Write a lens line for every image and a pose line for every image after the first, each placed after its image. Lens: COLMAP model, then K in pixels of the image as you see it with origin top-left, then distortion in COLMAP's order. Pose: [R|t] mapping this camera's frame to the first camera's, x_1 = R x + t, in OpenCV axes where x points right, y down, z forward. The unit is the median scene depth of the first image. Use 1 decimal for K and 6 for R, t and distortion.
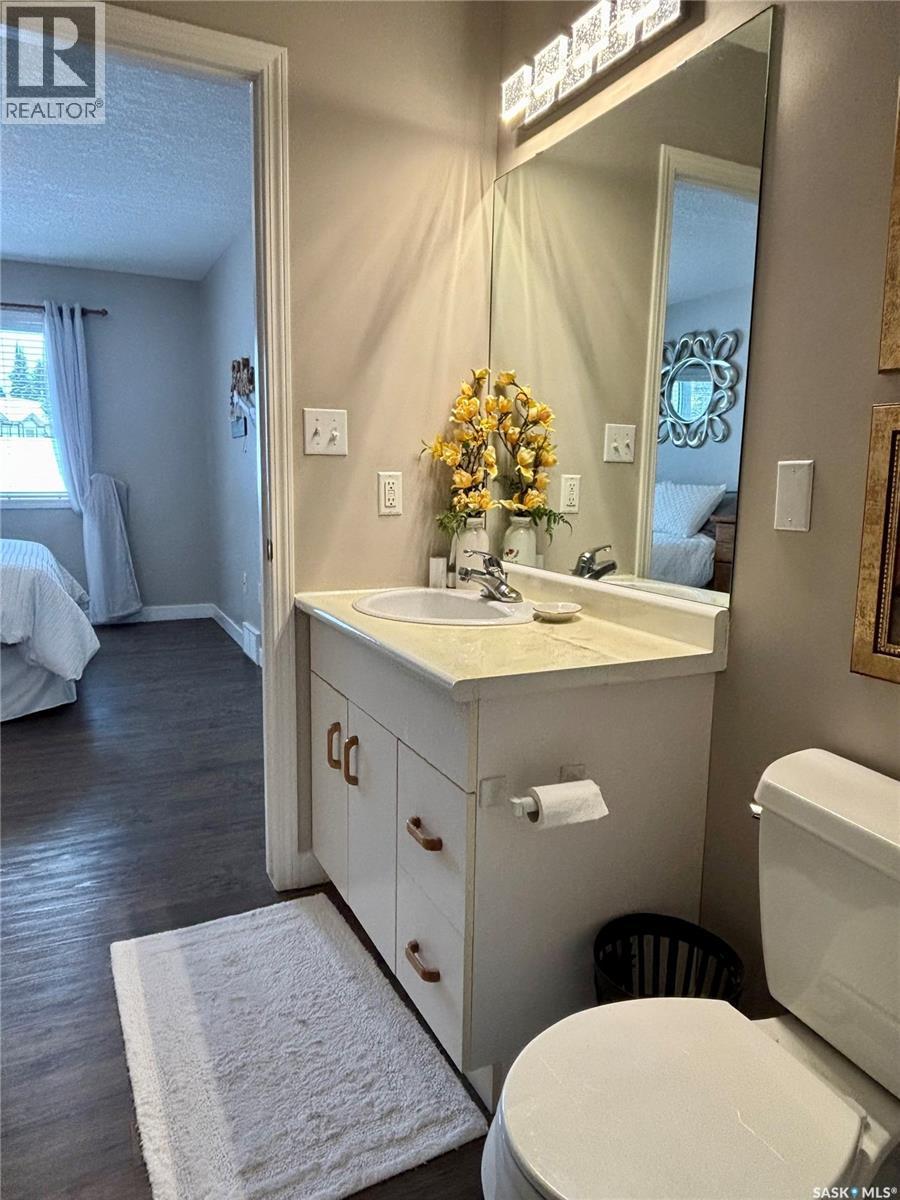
lens RADIAL K [[812.3, 0, 446.3], [0, 812.3, 596.3], [0, 0, 1]] dist [0.034850, -0.001690]
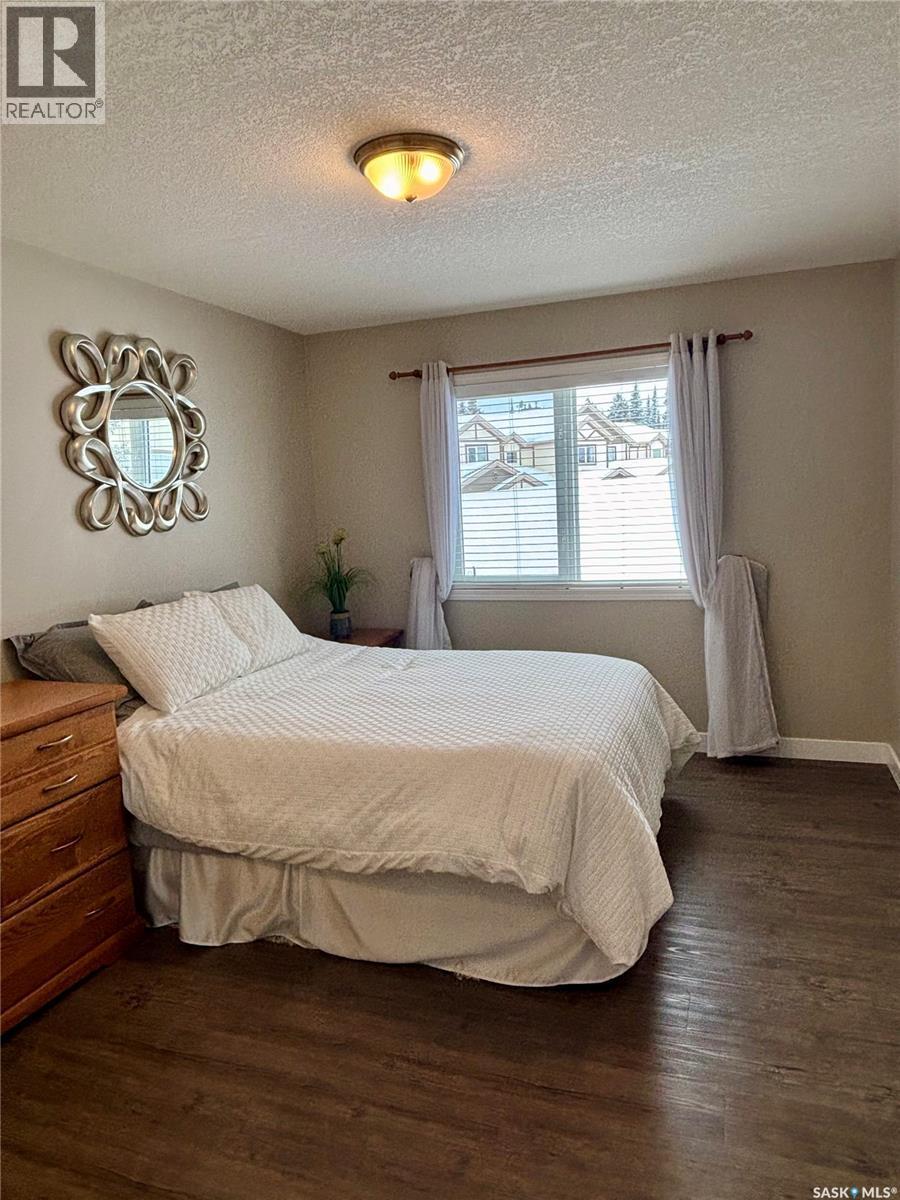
lens RADIAL K [[812.3, 0, 452.1], [0, 812.3, 592.5], [0, 0, 1]] dist [0.034850, -0.001690]
pose [[0.711564, 0.036394, -0.701678, -0.090893], [-0.054077, 0.998532, -0.003048, -0.105014], [0.700537, 0.040114, 0.712488, 0.318452]]
